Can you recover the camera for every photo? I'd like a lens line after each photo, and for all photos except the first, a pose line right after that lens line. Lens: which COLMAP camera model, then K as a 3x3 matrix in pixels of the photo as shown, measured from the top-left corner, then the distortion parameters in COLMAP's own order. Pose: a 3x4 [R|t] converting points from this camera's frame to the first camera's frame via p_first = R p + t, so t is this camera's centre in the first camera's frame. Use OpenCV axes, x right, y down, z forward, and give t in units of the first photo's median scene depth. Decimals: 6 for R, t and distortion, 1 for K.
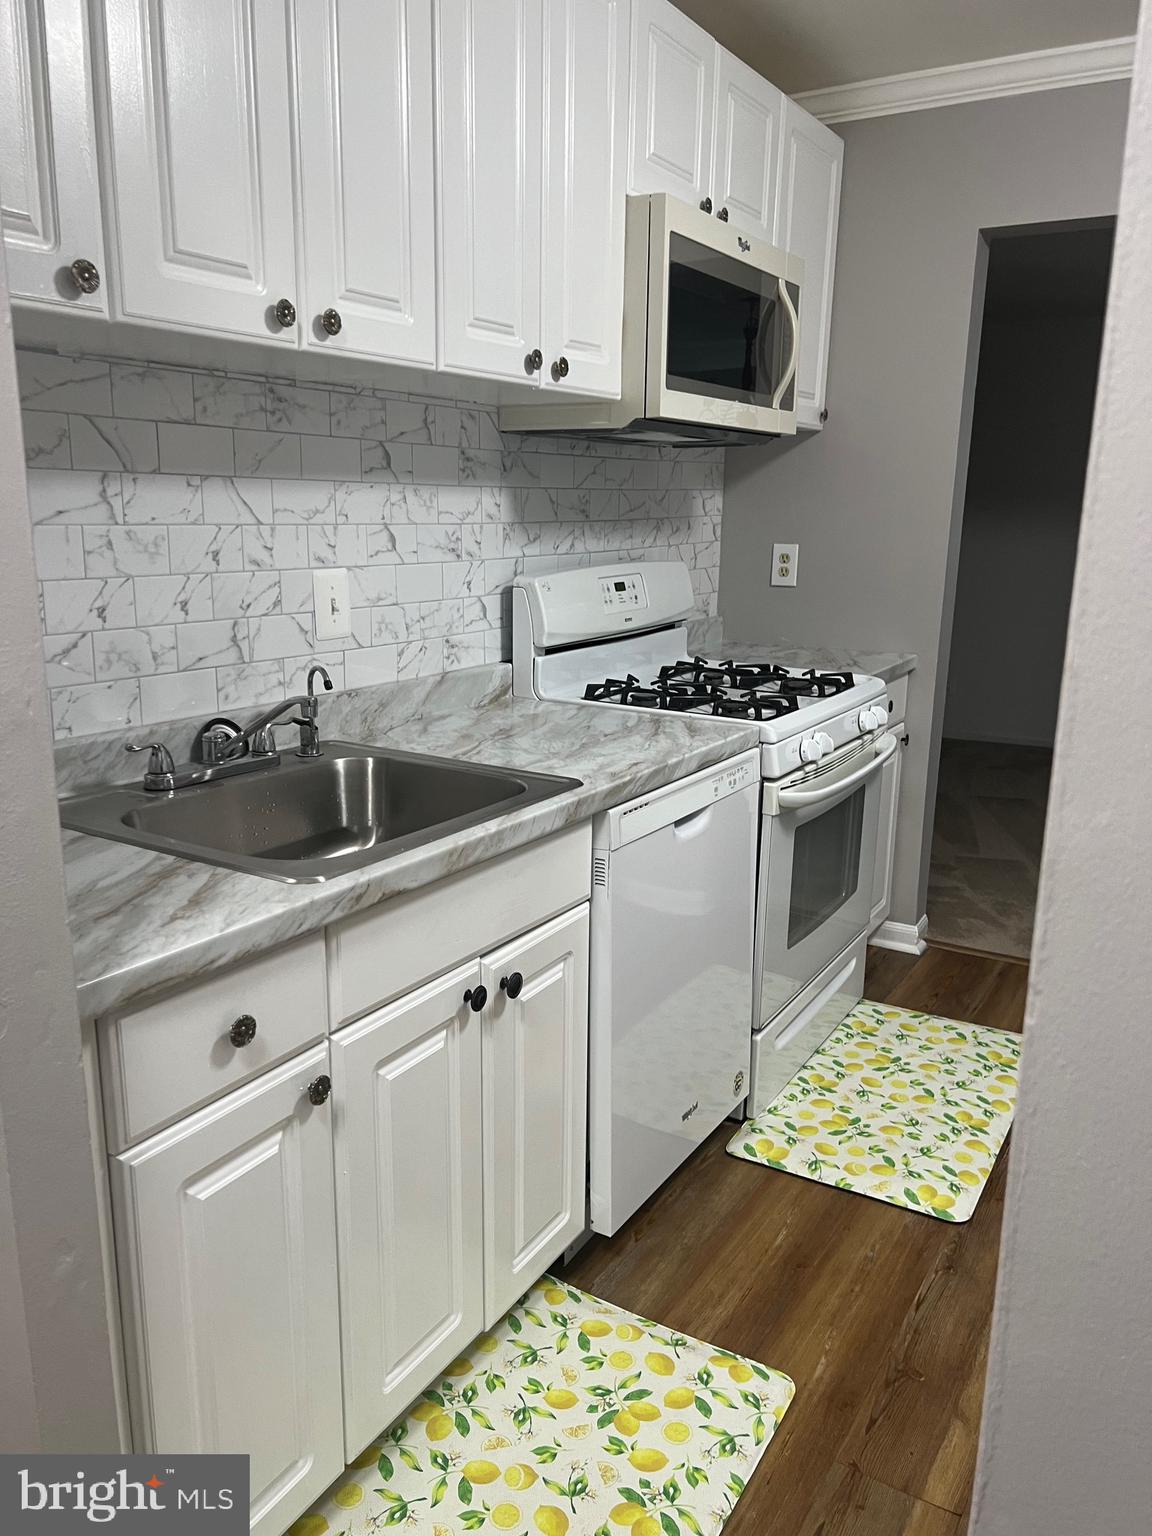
lens RADIAL K [[1176.8, 0, 577.2], [0, 1176.8, 805.4], [0, 0, 1]] dist [0.067047, -0.217458]
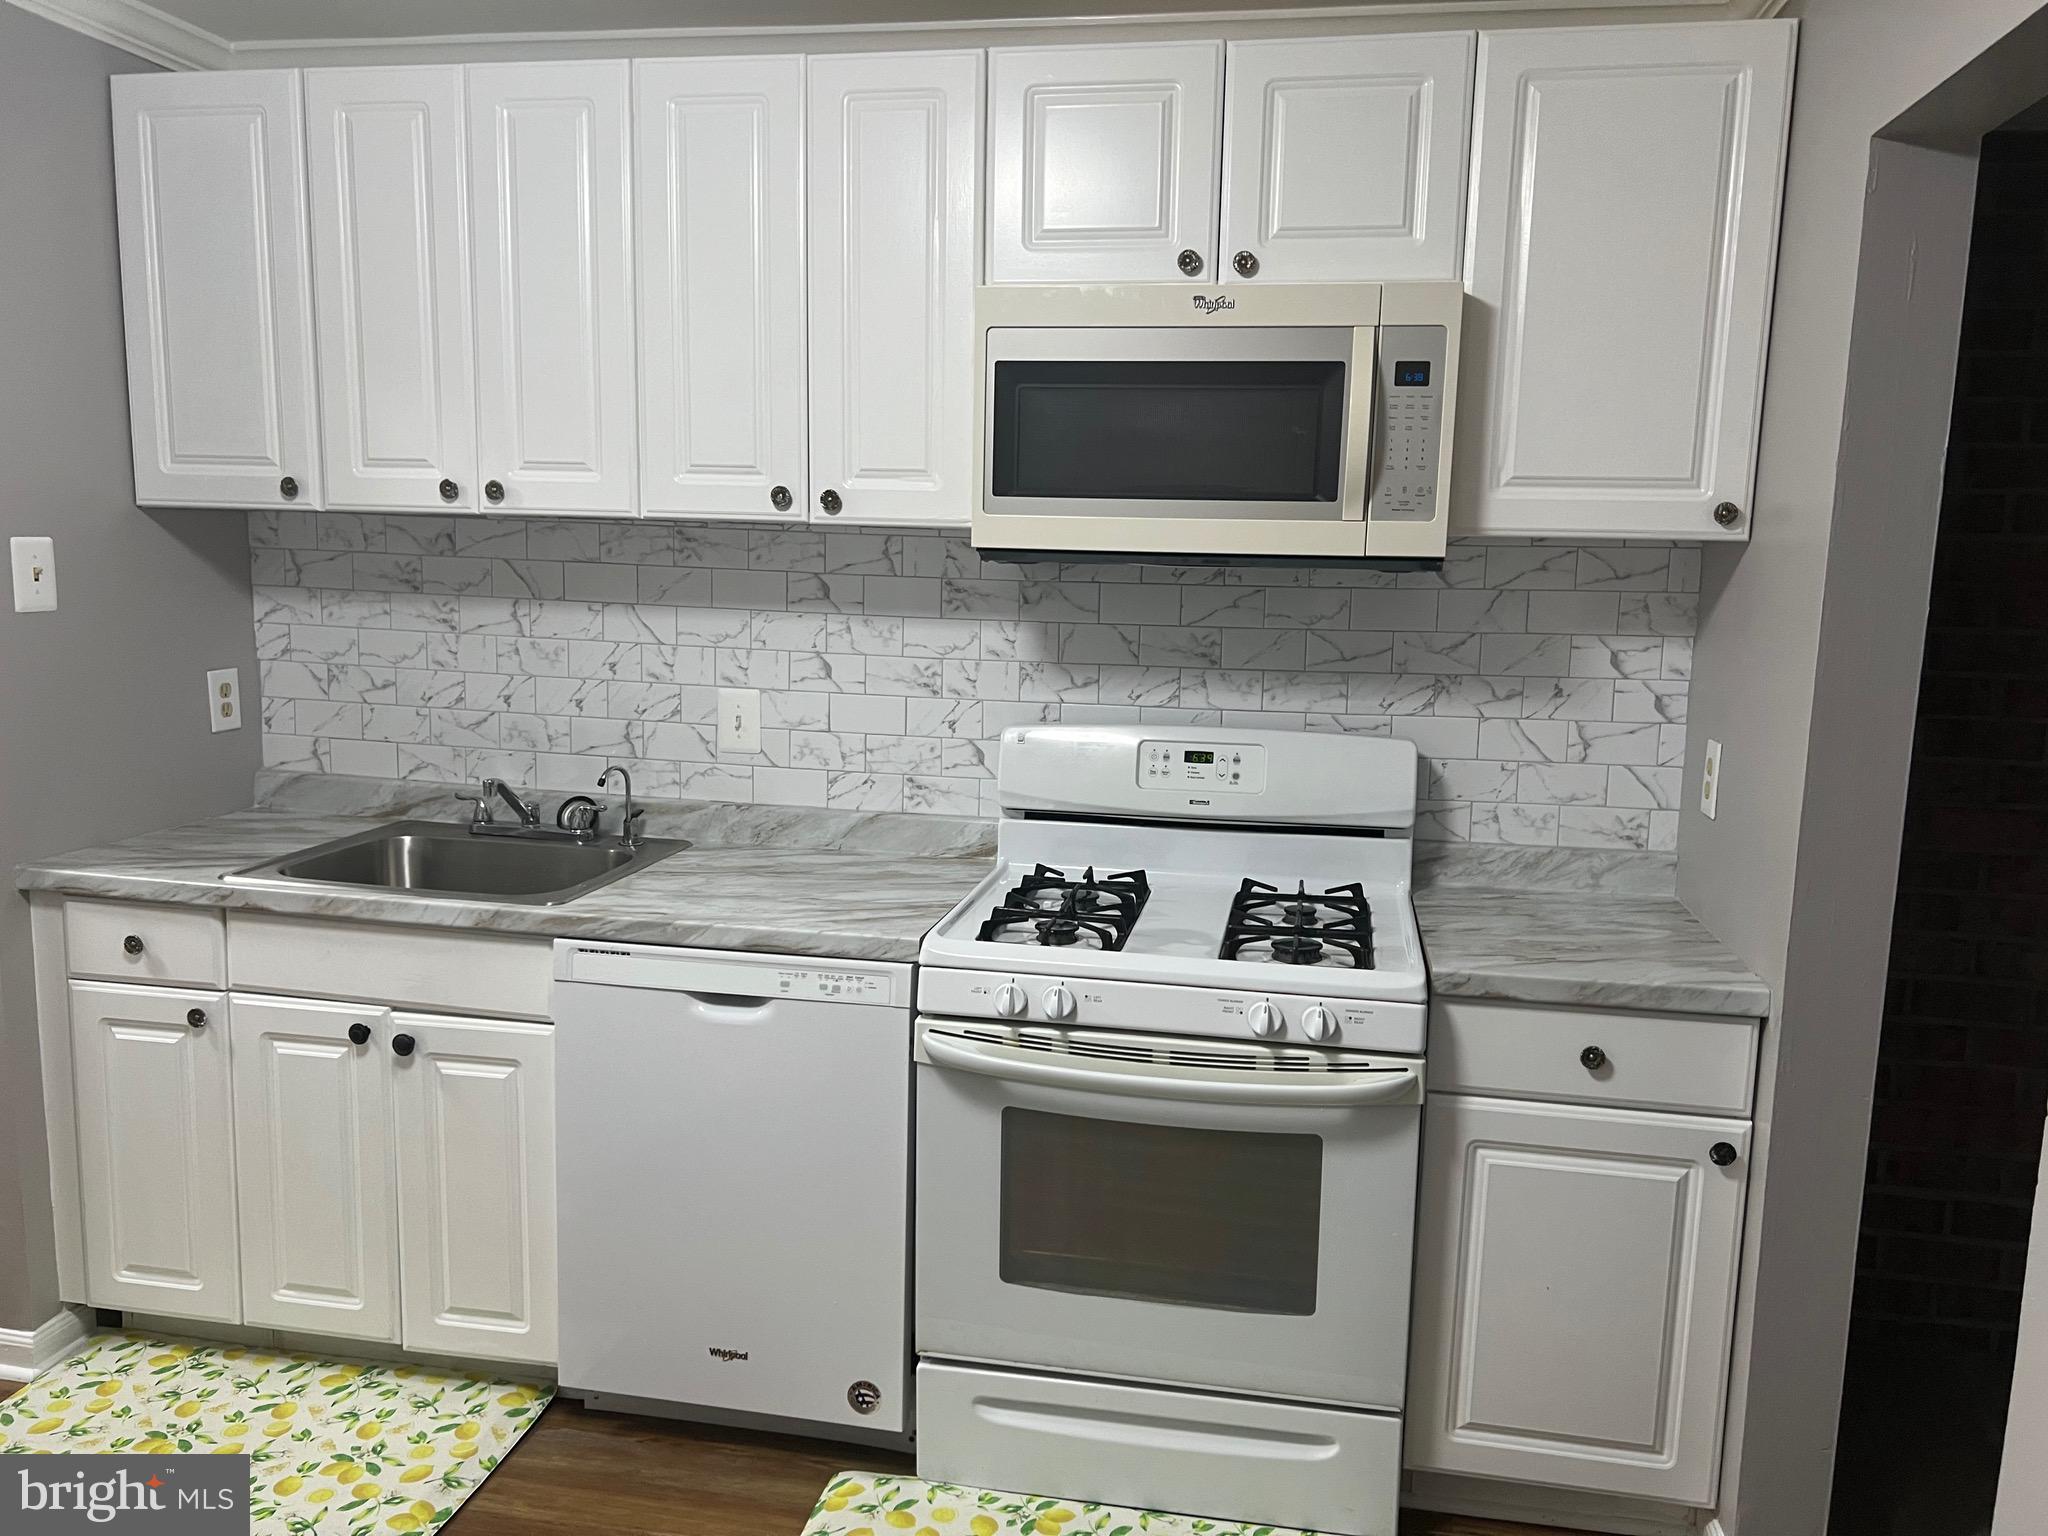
lens RADIAL K [[1558.6, 0, 1114.4], [0, 1558.6, 797.8], [0, 0, 1]] dist [-0.001785, -0.029223]
pose [[0.363322, 0.144795, -0.920343, 1.345122], [-0.257706, 0.964925, 0.050075, -0.287368], [0.895313, 0.218985, 0.387893, 0.849098]]
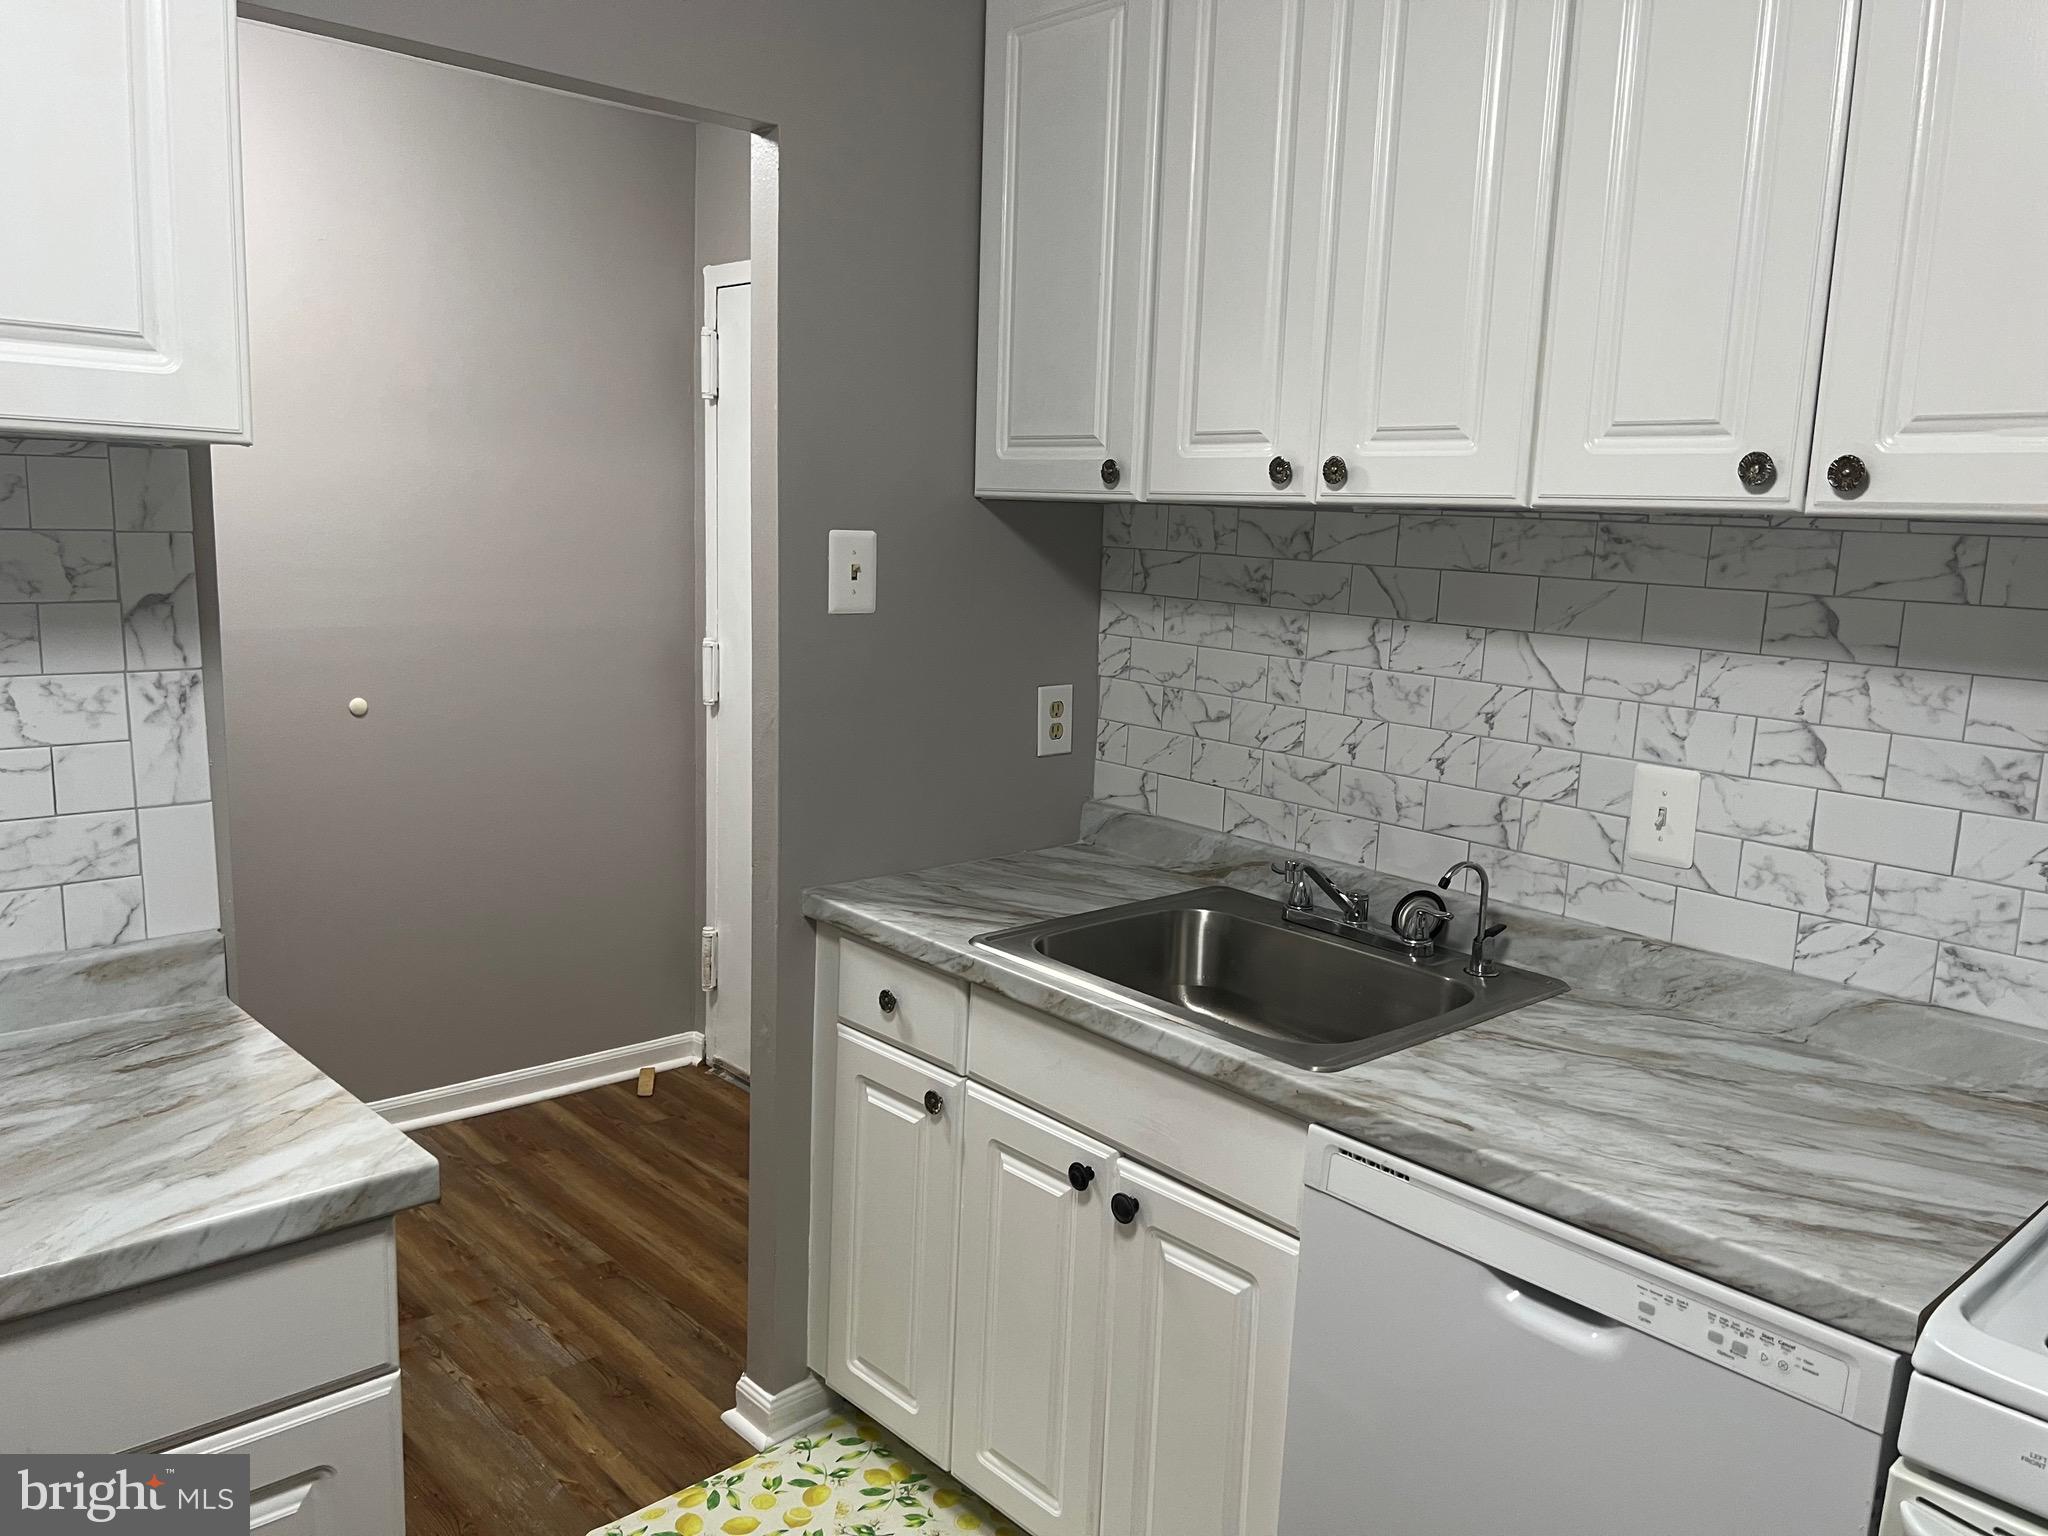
lens RADIAL K [[1564.7, 0, 1024.0], [0, 1564.7, 768.0], [0, 0, 1]] dist [0.074183, -0.098619]
pose [[-0.308816, 0.127288, -0.942566, 0.872434], [-0.276807, 0.936079, 0.217104, -0.325190], [0.909951, 0.327954, -0.253842, 0.970788]]
